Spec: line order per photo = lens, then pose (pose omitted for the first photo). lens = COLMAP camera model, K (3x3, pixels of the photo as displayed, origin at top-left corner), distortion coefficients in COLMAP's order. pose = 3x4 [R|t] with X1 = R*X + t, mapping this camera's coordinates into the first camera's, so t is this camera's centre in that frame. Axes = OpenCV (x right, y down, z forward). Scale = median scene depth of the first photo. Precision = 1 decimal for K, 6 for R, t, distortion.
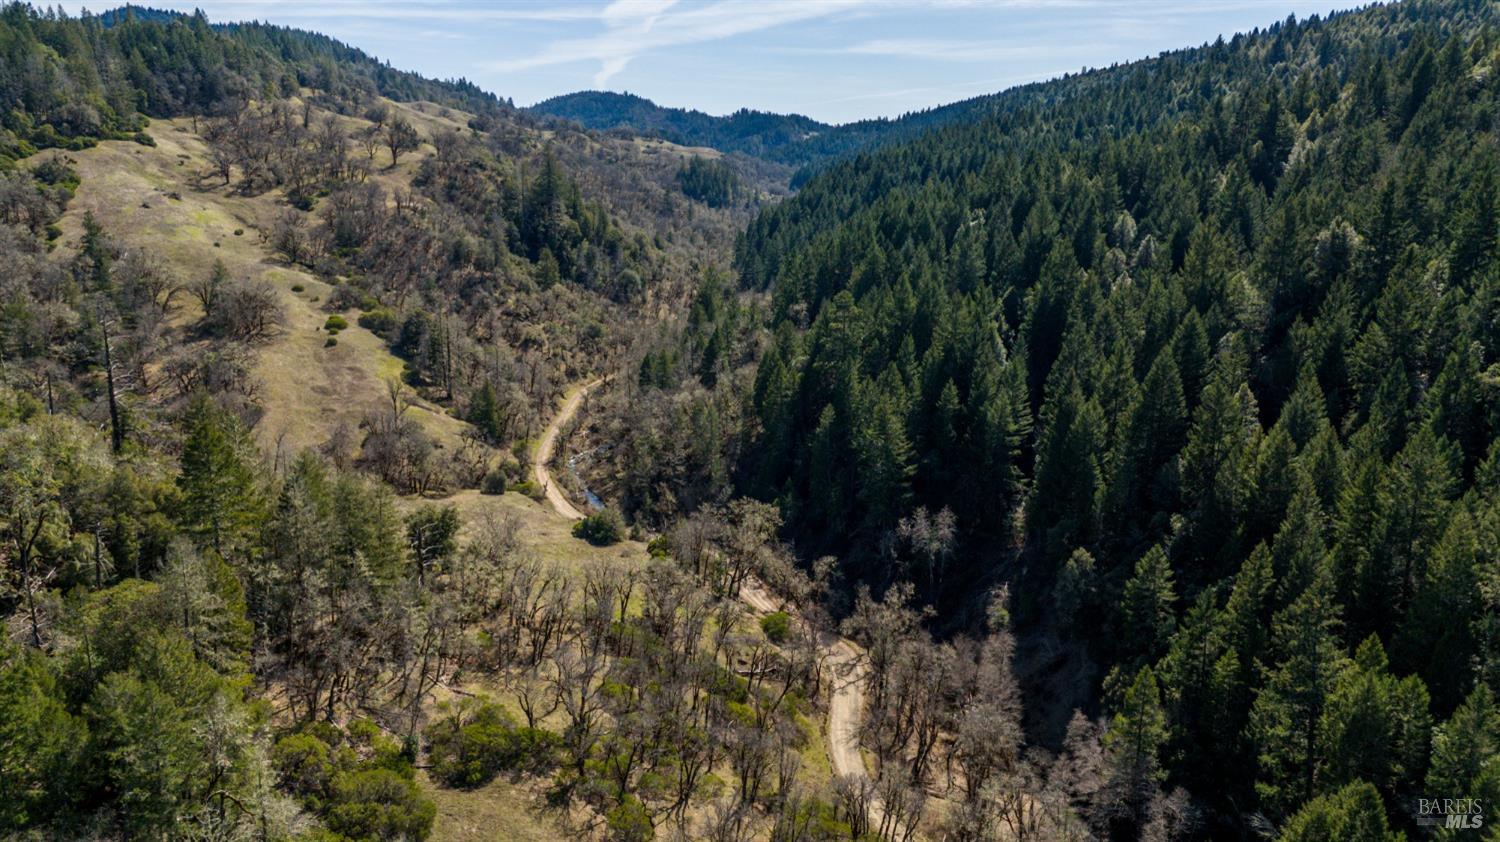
lens RADIAL K [[1096.2, 0, 752.2], [0, 1096.2, 428.4], [0, 0, 1]] dist [0.080325, -0.081216]
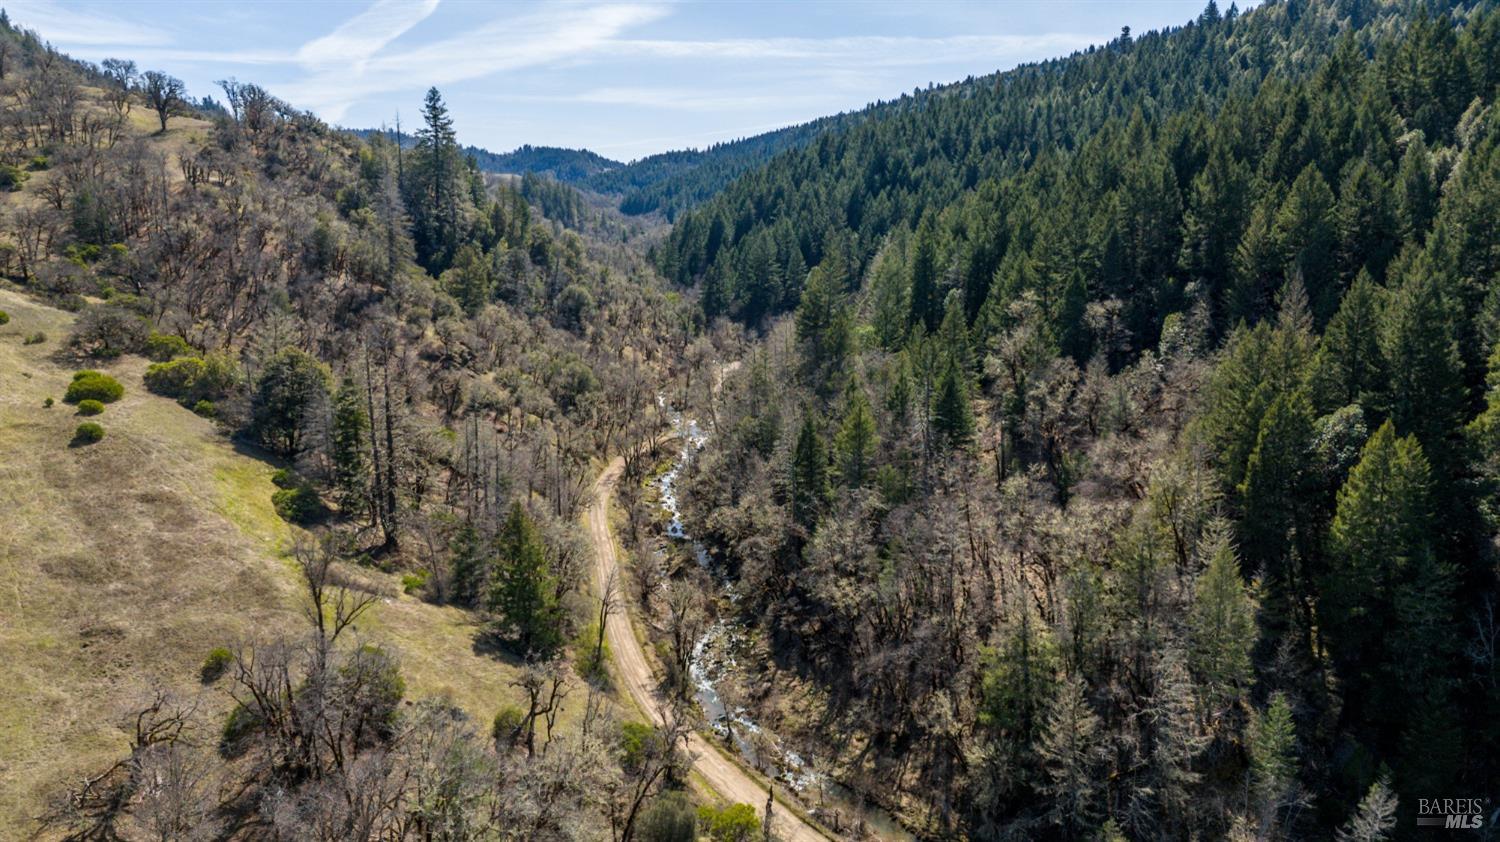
lens RADIAL K [[1096.2, 0, 754.1], [0, 1096.2, 414.1], [0, 0, 1]] dist [0.080325, -0.081216]
pose [[0.976943, -0.055548, 0.206149, -0.180352], [0.066806, 0.996608, -0.048052, -0.039444], [-0.202781, 0.060716, 0.977340, 0.439658]]
